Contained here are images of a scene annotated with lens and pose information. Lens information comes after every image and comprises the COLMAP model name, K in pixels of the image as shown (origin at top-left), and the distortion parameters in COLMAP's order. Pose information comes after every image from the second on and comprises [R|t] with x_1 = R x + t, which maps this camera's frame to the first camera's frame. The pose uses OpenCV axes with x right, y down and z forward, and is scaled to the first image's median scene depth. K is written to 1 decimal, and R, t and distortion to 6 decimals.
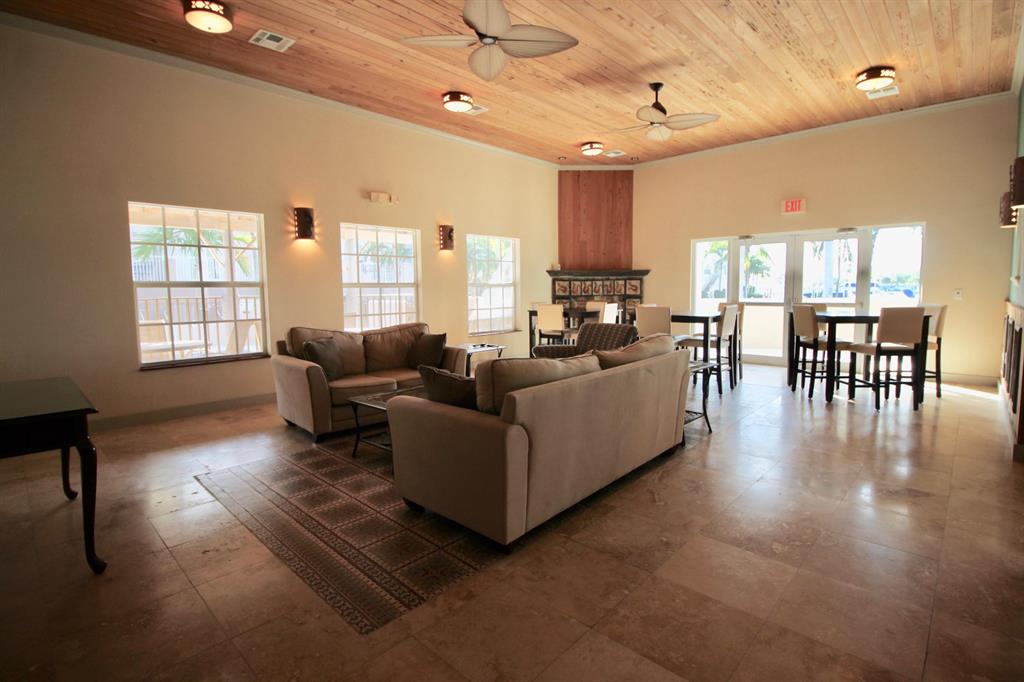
lens RADIAL K [[487.2, 0, 512.0], [0, 487.2, 341.0], [0, 0, 1]] dist [-0.003223, -0.000416]
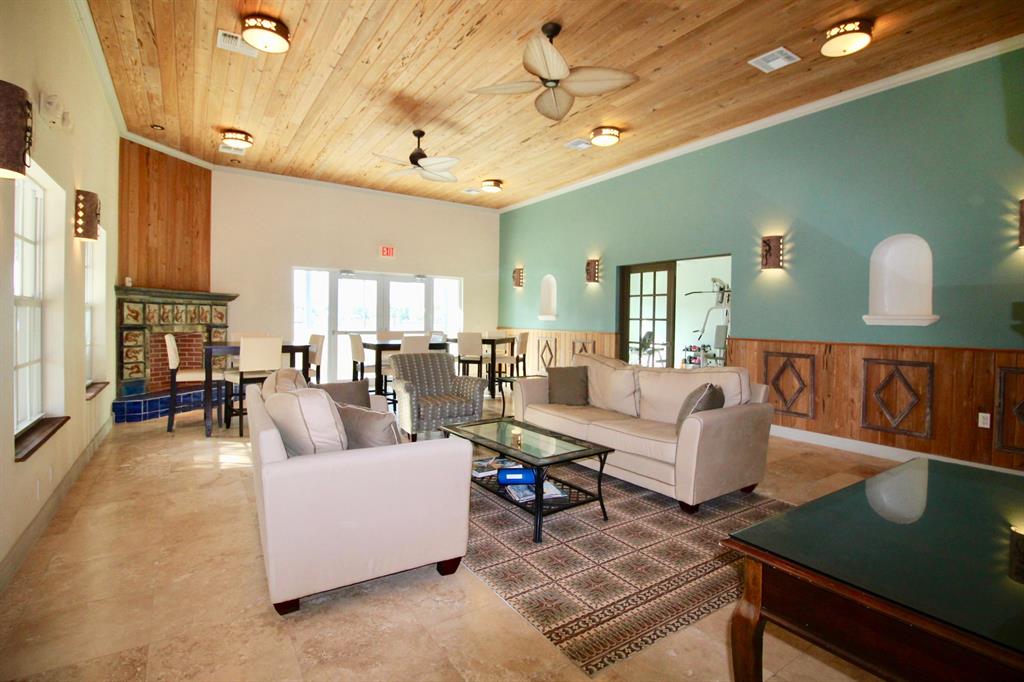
lens RADIAL K [[492.3, 0, 516.3], [0, 492.3, 346.0], [0, 0, 1]] dist [-0.001977, -0.000138]
pose [[0.221905, -0.038902, 0.974292, -0.446464], [0.087889, 0.995934, 0.019748, -0.031992], [-0.971099, 0.081248, 0.224422, 0.347818]]
